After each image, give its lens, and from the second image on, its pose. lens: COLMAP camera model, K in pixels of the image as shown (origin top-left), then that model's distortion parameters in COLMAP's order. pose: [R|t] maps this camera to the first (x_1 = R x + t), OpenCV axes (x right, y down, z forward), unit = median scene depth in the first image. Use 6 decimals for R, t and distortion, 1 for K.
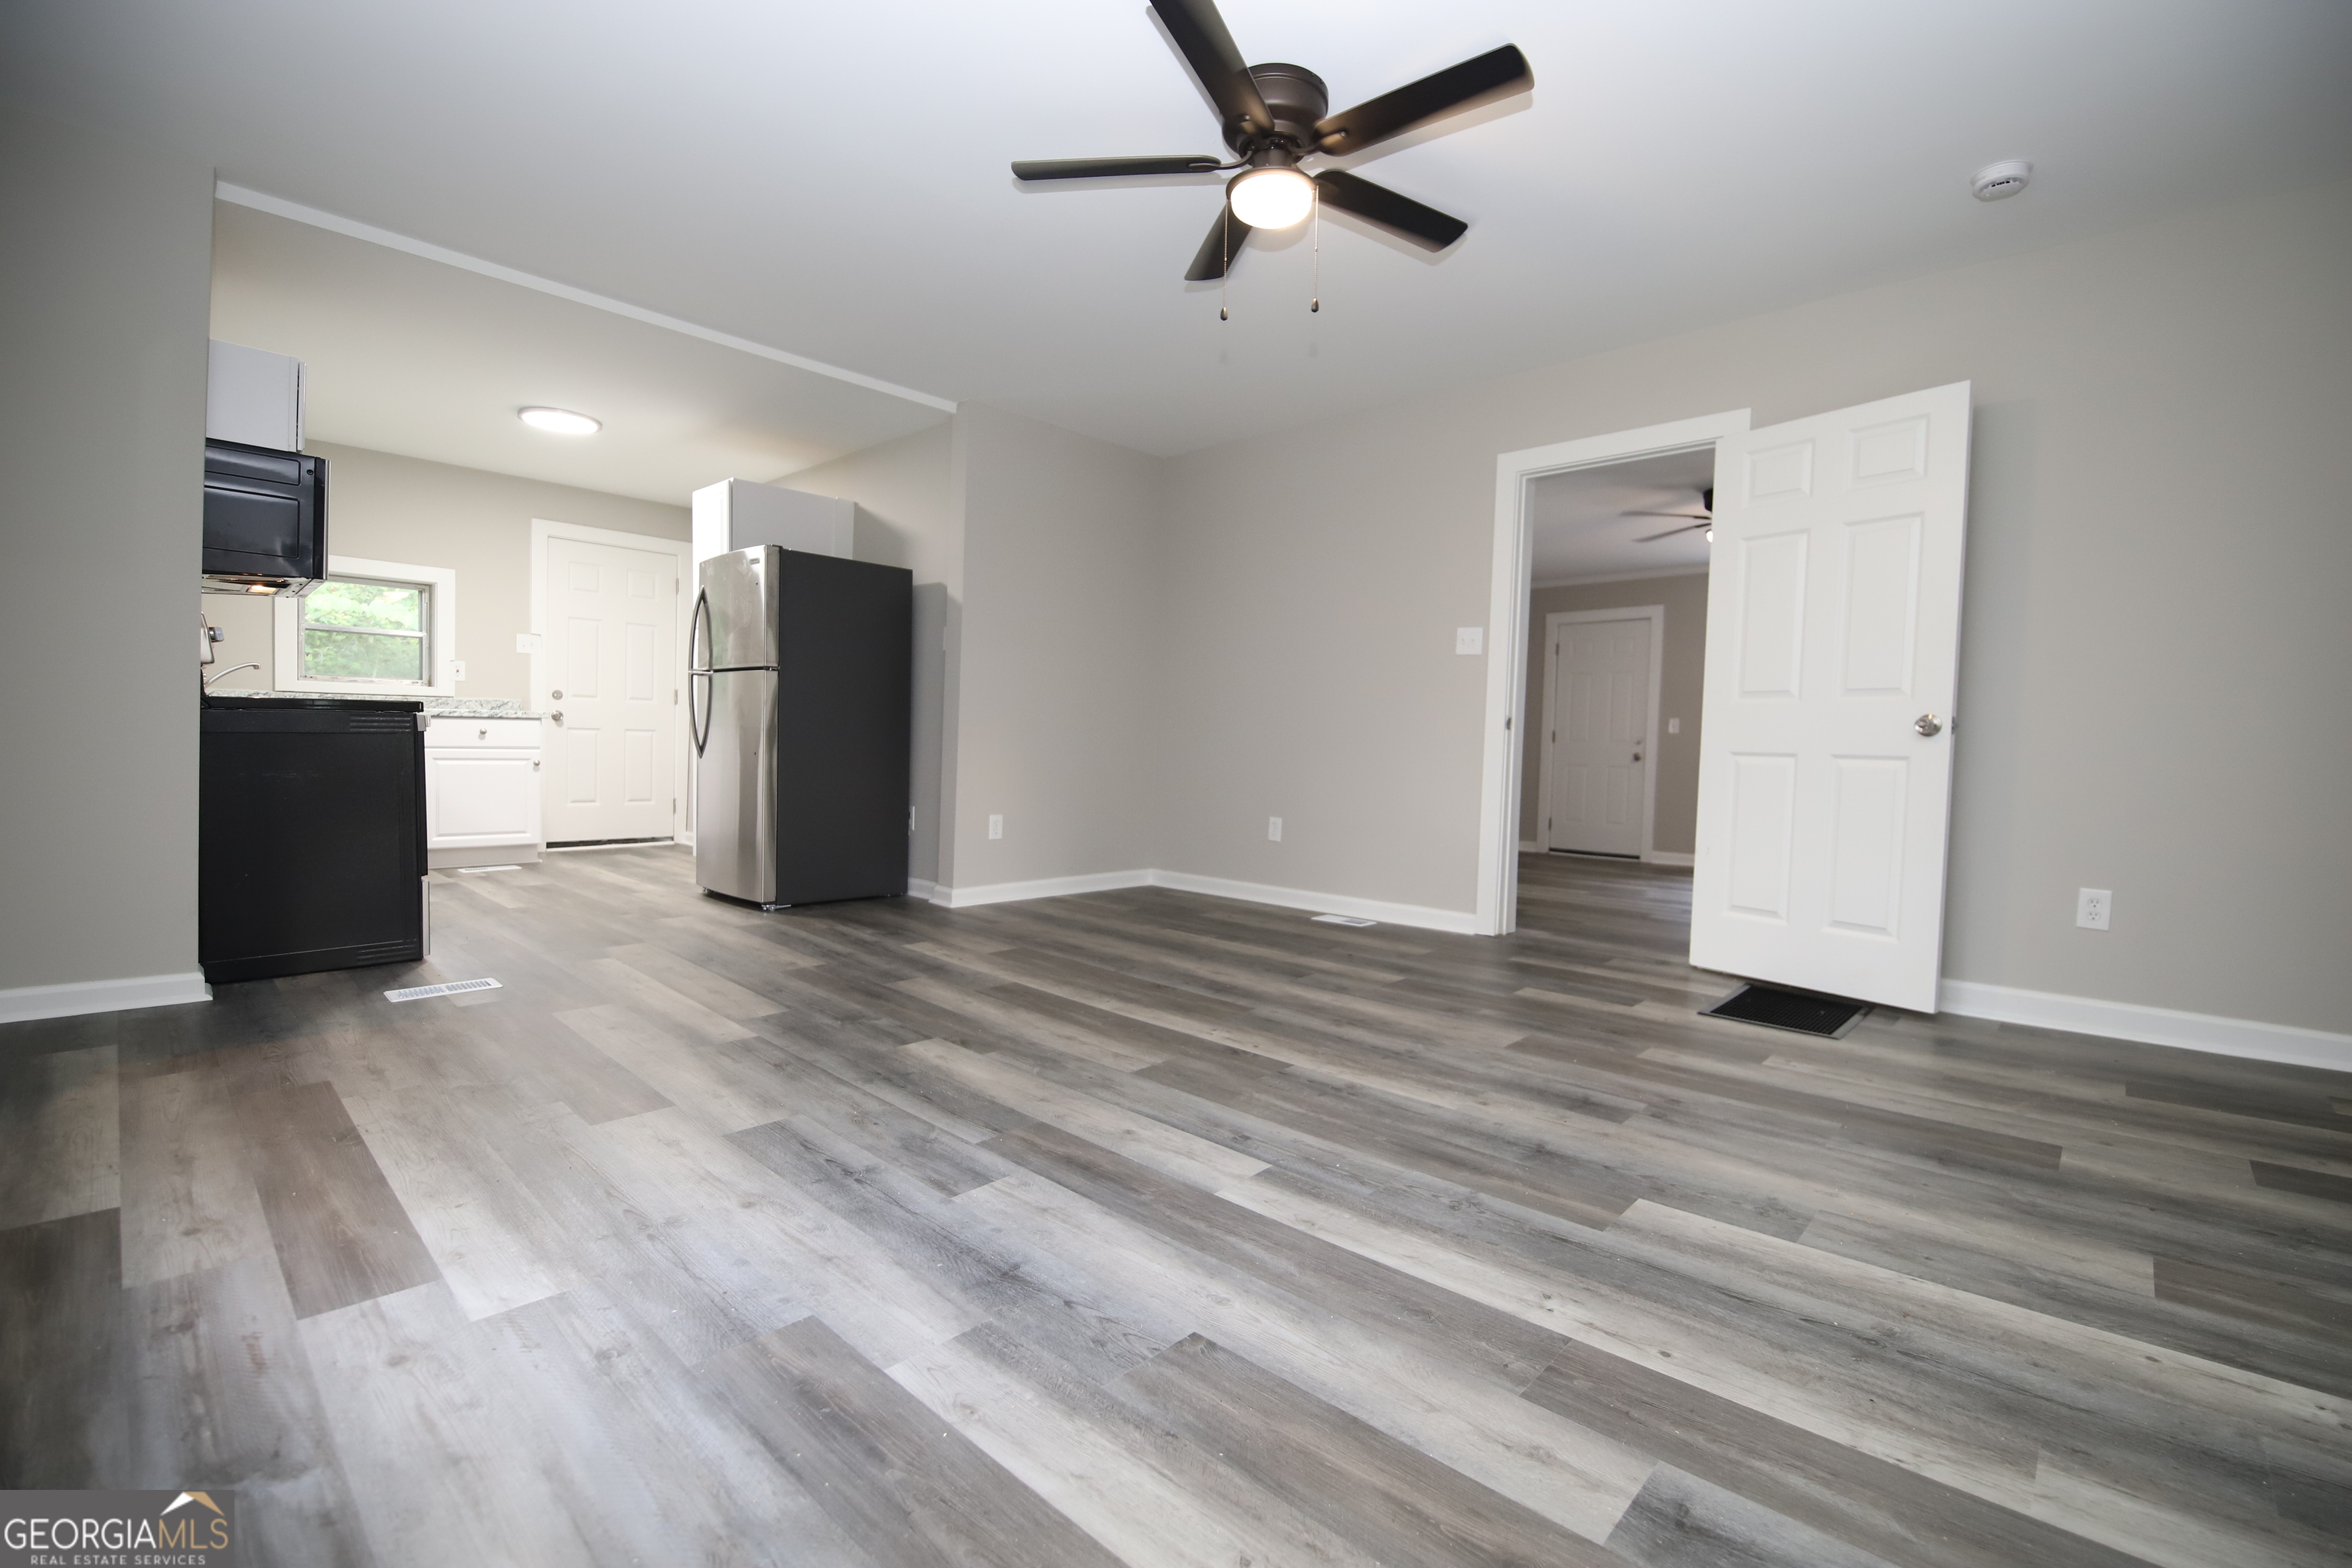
lens RADIAL K [[1013.0, 0, 1197.8], [0, 1013.0, 759.0], [0, 0, 1]] dist [-0.003860, -0.007691]
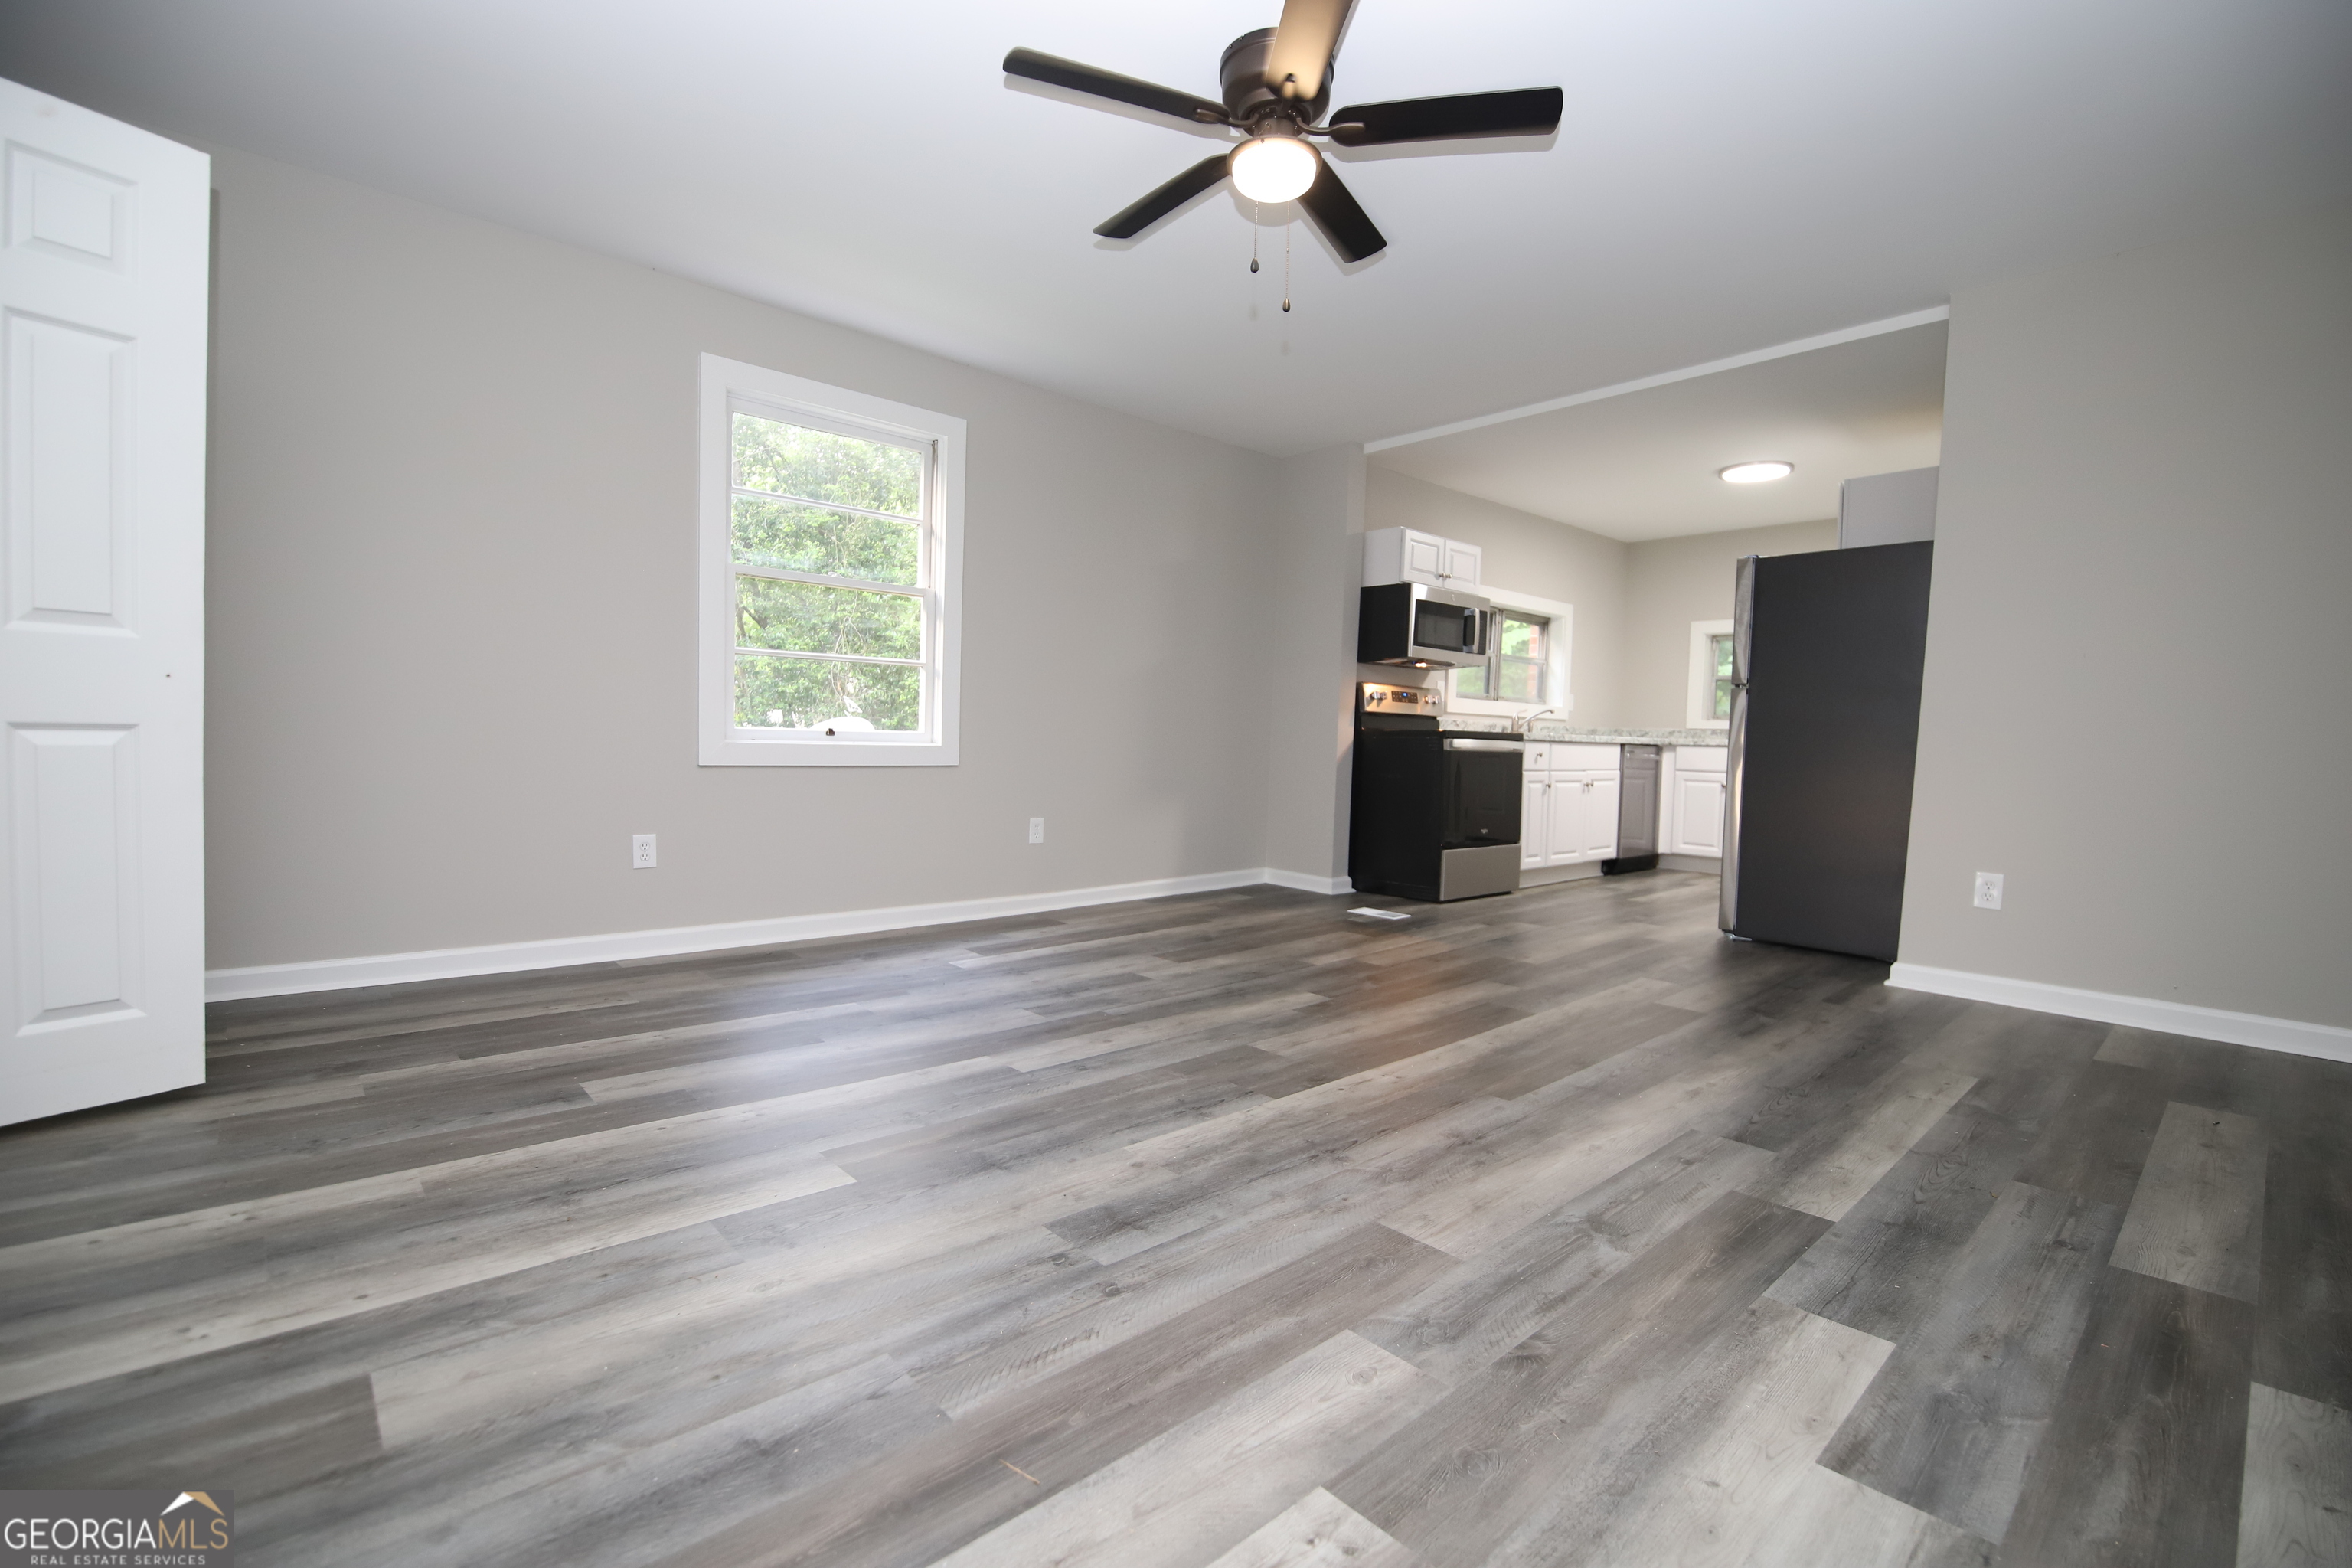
lens RADIAL K [[1018.2, 0, 1197.4], [0, 1018.2, 782.0], [0, 0, 1]] dist [-0.003400, -0.007452]
pose [[-0.079496, 0.016064, -0.996706, 1.175522], [-0.044291, 0.998826, 0.019631, 0.010174], [0.995851, 0.045706, -0.078691, 1.174113]]
